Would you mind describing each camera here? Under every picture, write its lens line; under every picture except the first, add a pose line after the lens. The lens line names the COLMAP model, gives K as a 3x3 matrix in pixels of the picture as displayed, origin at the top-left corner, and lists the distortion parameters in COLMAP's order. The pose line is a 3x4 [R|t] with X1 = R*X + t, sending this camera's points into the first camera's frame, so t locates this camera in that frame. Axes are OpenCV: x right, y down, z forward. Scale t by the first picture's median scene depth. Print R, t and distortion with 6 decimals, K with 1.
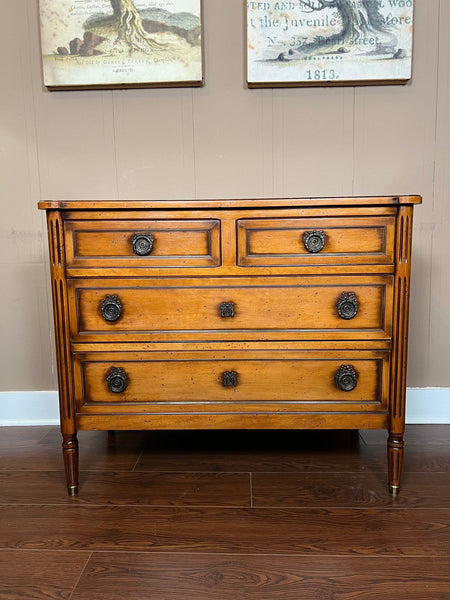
lens RADIAL K [[456.1, 0, 227.0], [0, 456.1, 302.6], [0, 0, 1]] dist [0.036637, -0.045575]
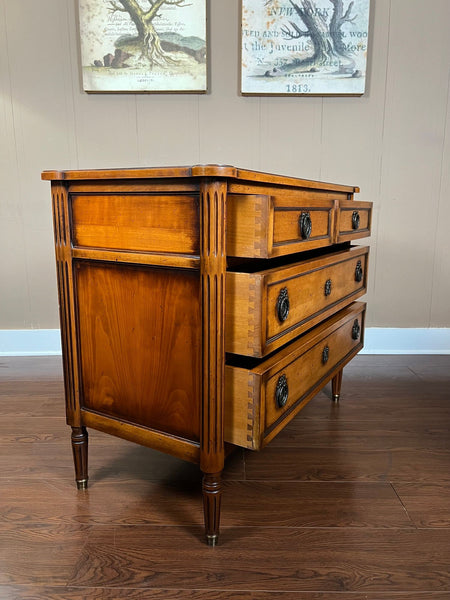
lens RADIAL K [[456.1, 0, 226.9], [0, 456.1, 300.1], [0, 0, 1]] dist [0.036637, -0.045575]
pose [[0.999378, 0.010132, 0.033765, -0.043435], [-0.012379, 0.997676, 0.067000, 0.028463], [-0.033008, -0.067376, 0.997181, -0.430033]]
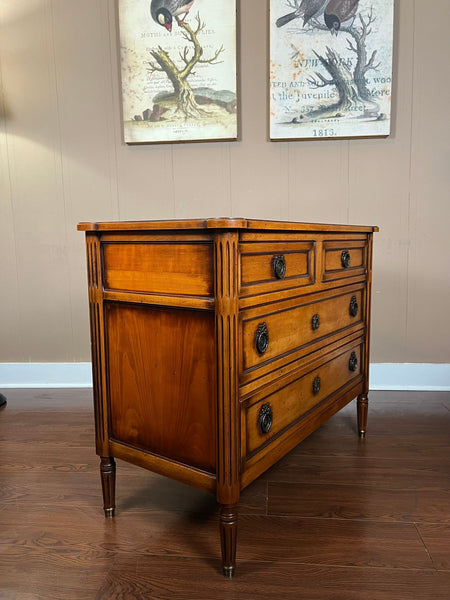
lens RADIAL K [[456.1, 0, 227.8], [0, 456.1, 299.4], [0, 0, 1]] dist [0.036637, -0.045575]
pose [[0.998212, 0.006687, -0.059392, 0.004173], [-0.006932, 0.999968, -0.003921, 0.013226], [0.059364, 0.004325, 0.998227, -0.483459]]
